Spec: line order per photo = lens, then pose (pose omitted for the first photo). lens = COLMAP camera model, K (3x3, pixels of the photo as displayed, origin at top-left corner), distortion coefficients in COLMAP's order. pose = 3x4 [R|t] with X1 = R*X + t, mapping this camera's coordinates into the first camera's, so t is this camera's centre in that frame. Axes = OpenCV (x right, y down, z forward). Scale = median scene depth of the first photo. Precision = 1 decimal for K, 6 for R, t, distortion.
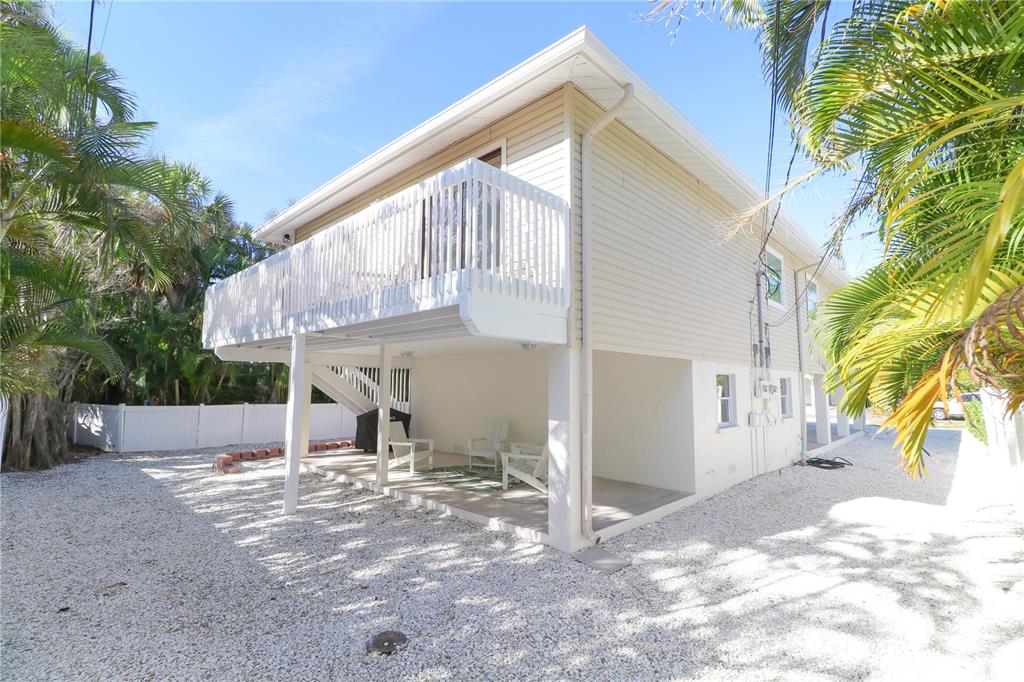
lens RADIAL K [[474.7, 0, 509.5], [0, 474.7, 344.3], [0, 0, 1]] dist [-0.011653, -0.005642]
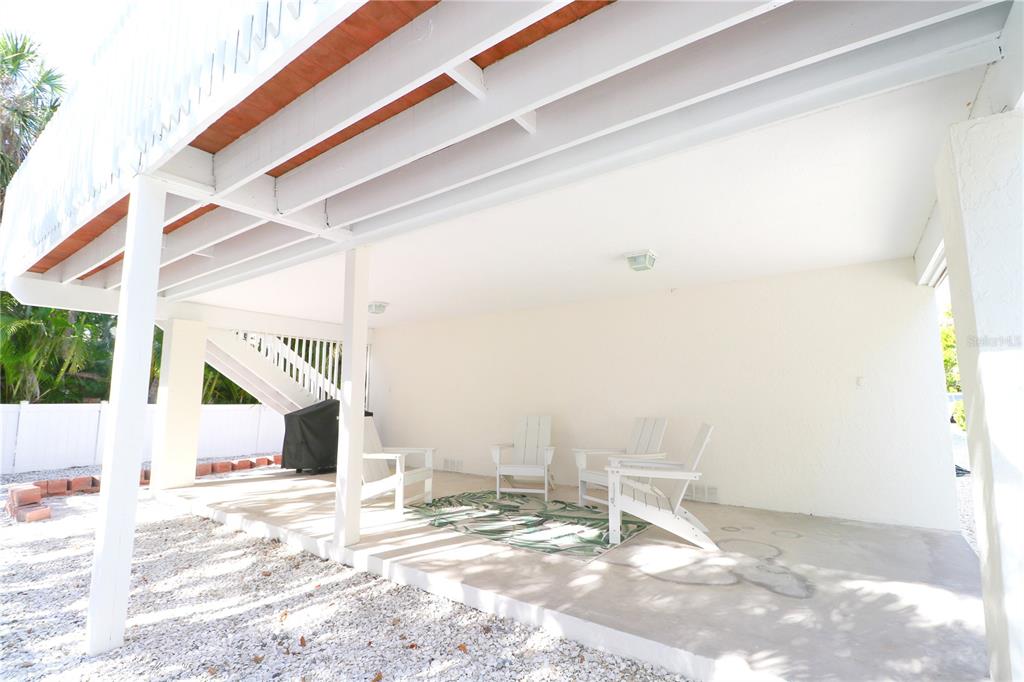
lens RADIAL K [[474.7, 0, 506.1], [0, 474.7, 337.3], [0, 0, 1]] dist [-0.011653, -0.005642]
pose [[0.990646, 0.010121, 0.136078, -0.161903], [-0.004093, 0.999001, -0.044502, 0.102459], [-0.136393, 0.043529, 0.989698, 0.459607]]
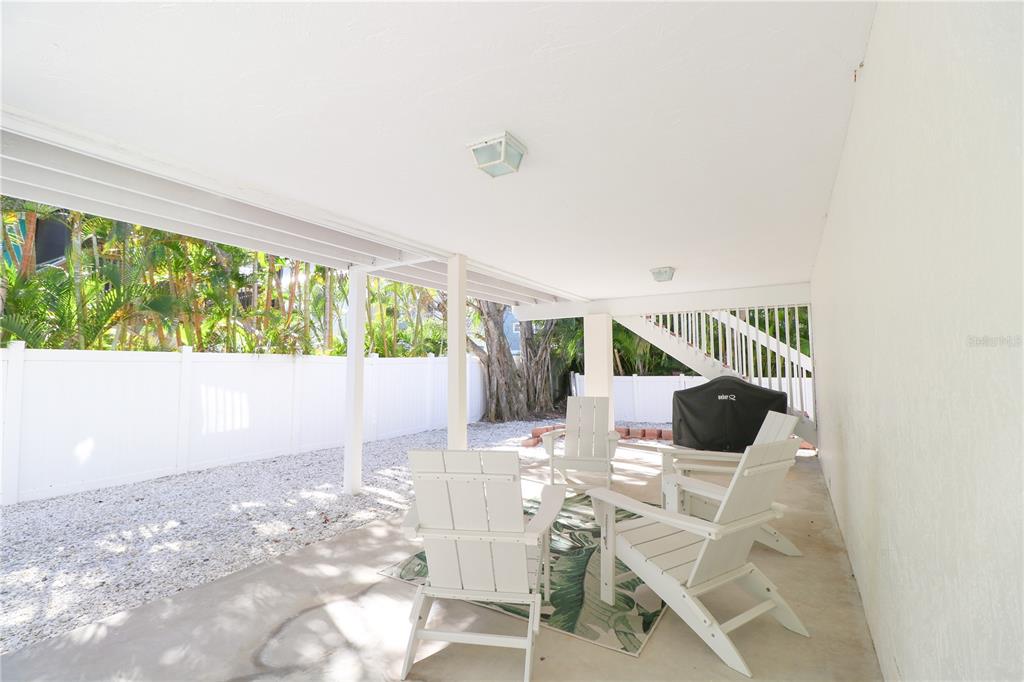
lens RADIAL K [[474.7, 0, 501.8], [0, 474.7, 340.3], [0, 0, 1]] dist [-0.011653, -0.005642]
pose [[0.221104, -0.066859, -0.972956, 0.291427], [0.089004, 0.994867, -0.048138, 0.126246], [0.971180, -0.075953, 0.225920, 0.840645]]
